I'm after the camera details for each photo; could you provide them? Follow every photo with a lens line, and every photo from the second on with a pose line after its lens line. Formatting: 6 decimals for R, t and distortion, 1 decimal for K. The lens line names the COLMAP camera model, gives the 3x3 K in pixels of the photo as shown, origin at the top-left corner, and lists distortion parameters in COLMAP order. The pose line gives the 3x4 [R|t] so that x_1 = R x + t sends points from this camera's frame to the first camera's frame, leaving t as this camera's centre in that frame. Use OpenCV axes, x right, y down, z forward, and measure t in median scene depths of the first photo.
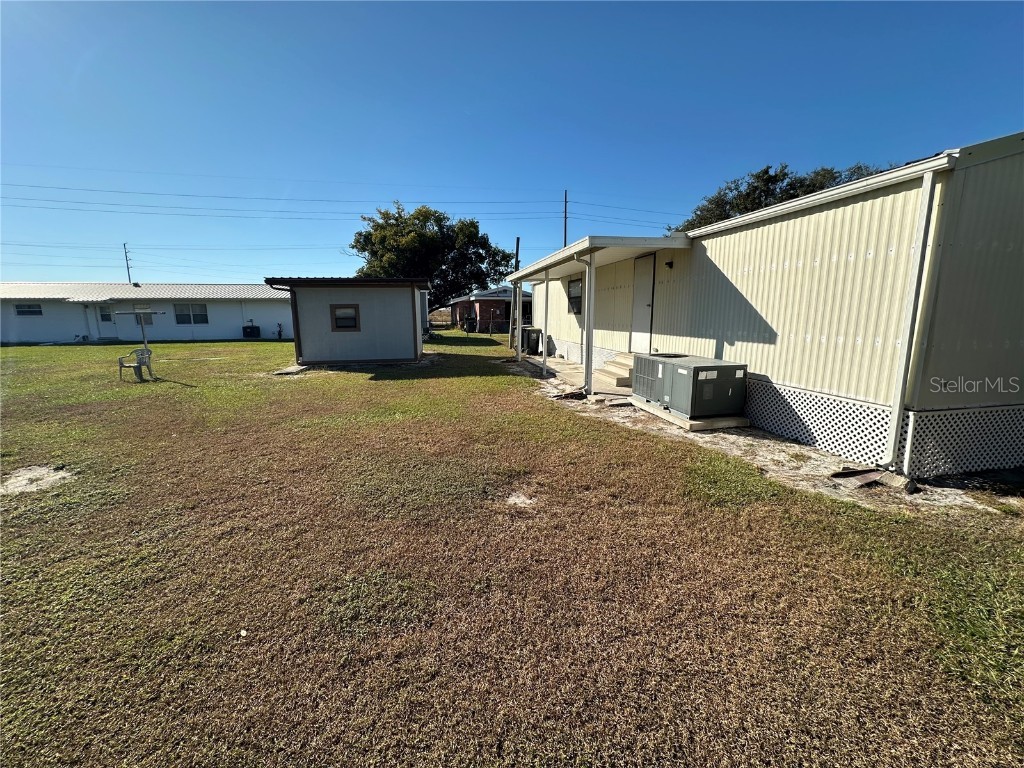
lens RADIAL K [[406.8, 0, 511.6], [0, 406.8, 382.6], [0, 0, 1]] dist [-0.001861, -0.000434]
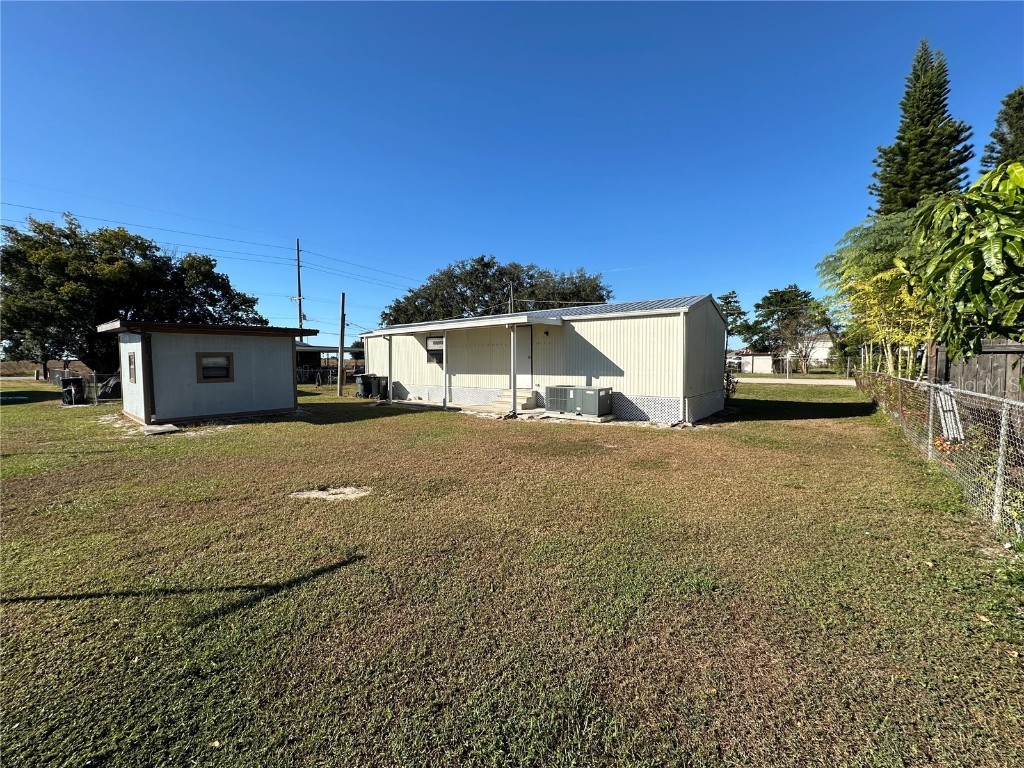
lens RADIAL K [[406.8, 0, 514.3], [0, 406.8, 382.1], [0, 0, 1]] dist [-0.001861, -0.000434]
pose [[0.766414, -0.030181, 0.641637, -0.484139], [0.109556, 0.990402, -0.084275, 0.020992], [-0.632935, 0.134885, 0.762364, -0.099393]]
